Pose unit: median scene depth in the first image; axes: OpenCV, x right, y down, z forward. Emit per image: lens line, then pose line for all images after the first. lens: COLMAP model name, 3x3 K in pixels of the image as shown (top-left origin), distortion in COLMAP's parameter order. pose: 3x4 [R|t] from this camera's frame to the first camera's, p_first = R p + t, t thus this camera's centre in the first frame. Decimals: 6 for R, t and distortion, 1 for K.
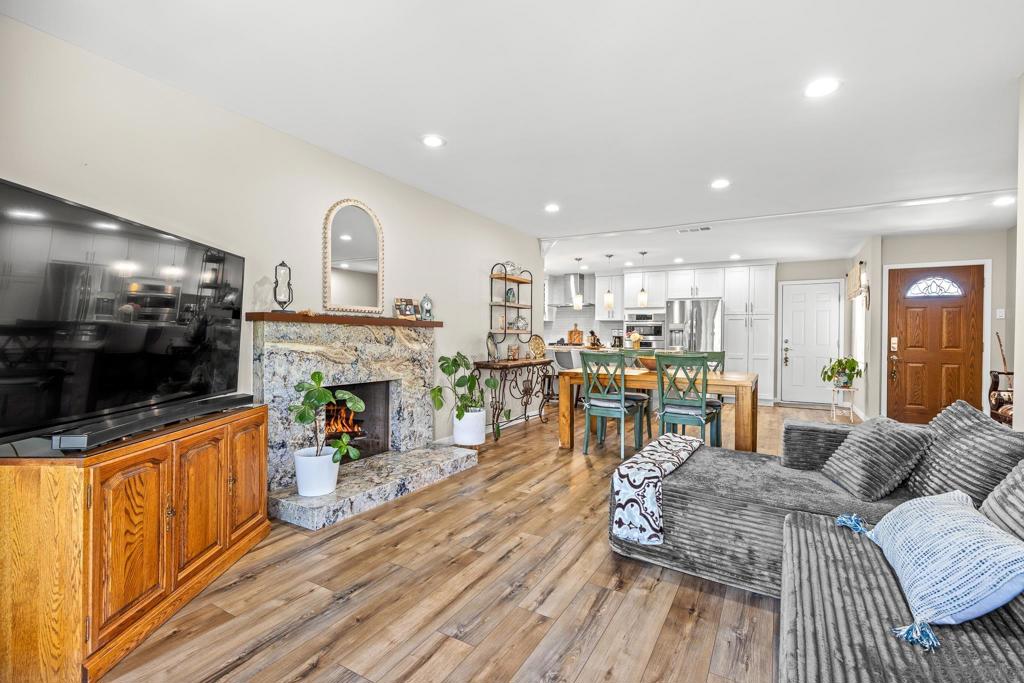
lens RADIAL K [[462.5, 0, 515.9], [0, 462.5, 337.6], [0, 0, 1]] dist [0.007236, -0.001157]
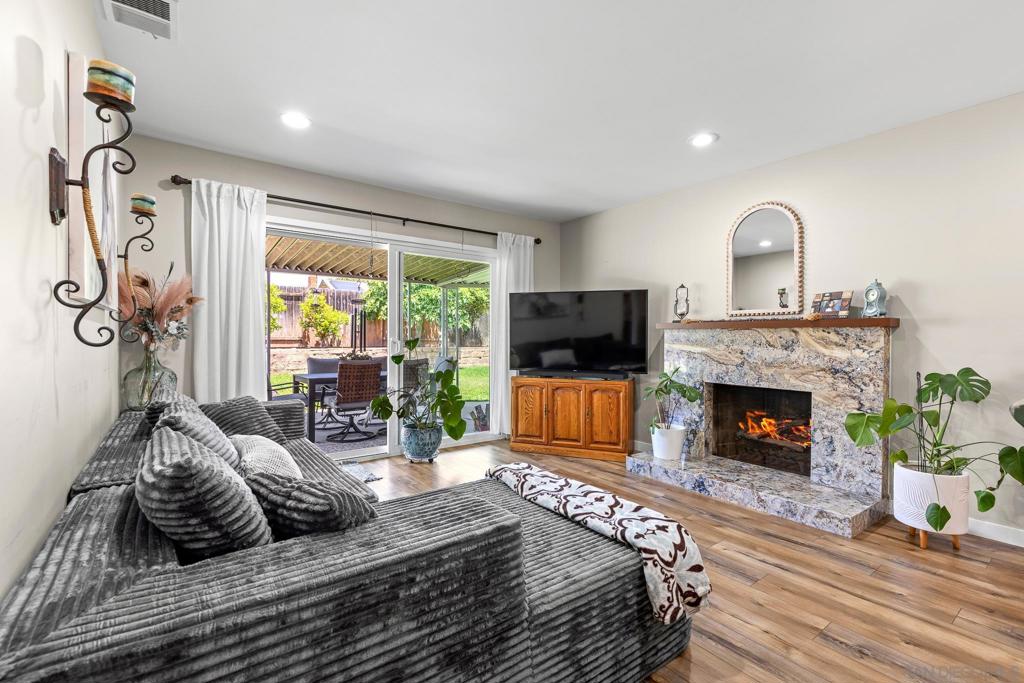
lens RADIAL K [[462.5, 0, 519.8], [0, 462.5, 338.1], [0, 0, 1]] dist [0.007236, -0.001157]
pose [[-0.394099, -0.011551, -0.918996, 0.712339], [-0.013205, 0.999889, -0.006905, 0.006506], [0.918973, 0.009414, -0.394207, 0.847752]]
